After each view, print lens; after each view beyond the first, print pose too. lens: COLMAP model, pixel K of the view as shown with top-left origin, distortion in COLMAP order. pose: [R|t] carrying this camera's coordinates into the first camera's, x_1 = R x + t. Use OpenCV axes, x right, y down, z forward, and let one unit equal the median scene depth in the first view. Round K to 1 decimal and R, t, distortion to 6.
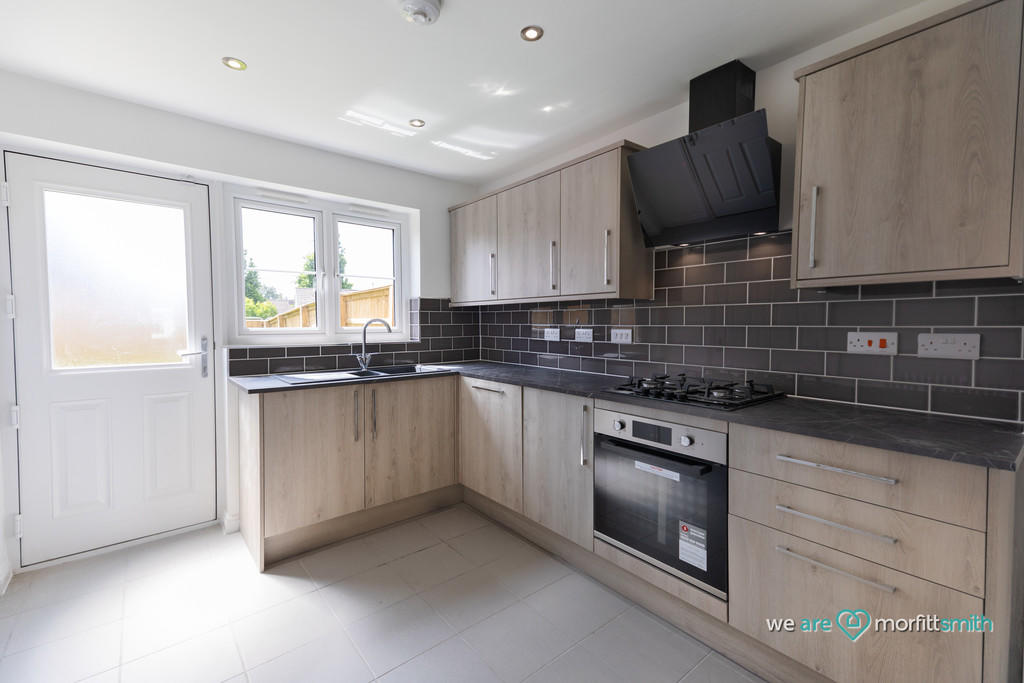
lens RADIAL K [[443.9, 0, 514.2], [0, 443.9, 336.1], [0, 0, 1]] dist [0.021617, 0.000050]
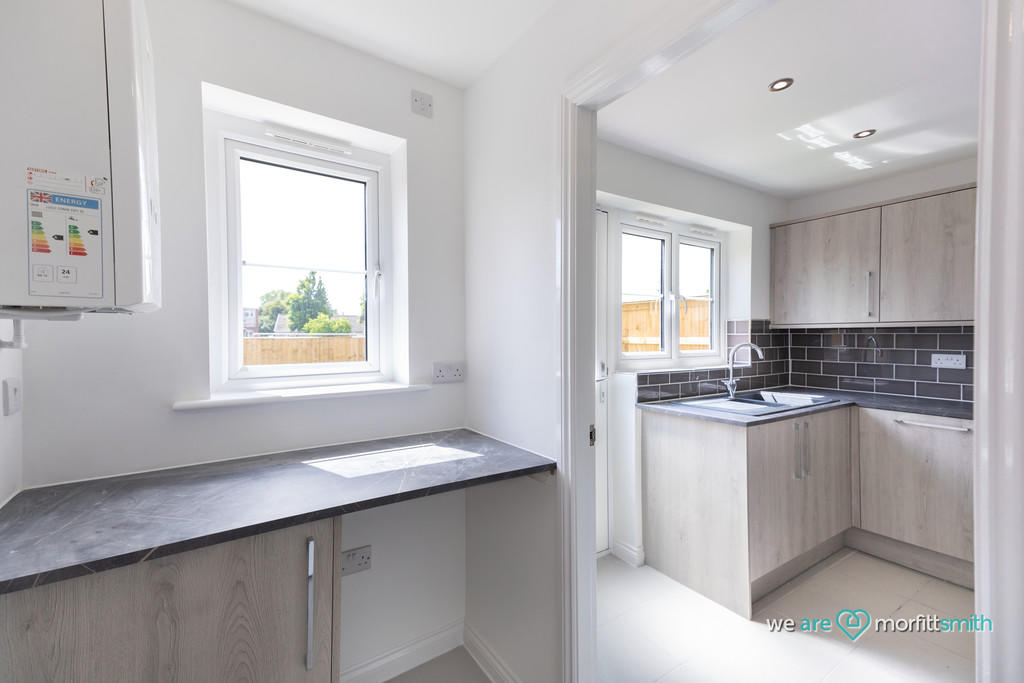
lens RADIAL K [[442.8, 0, 508.5], [0, 442.8, 338.7], [0, 0, 1]] dist [0.049649, -0.000076]
pose [[0.994568, 0.001330, -0.104085, -0.630294], [-0.004072, 0.999650, -0.026138, -0.018668], [0.104013, 0.026420, 0.994225, -0.005153]]
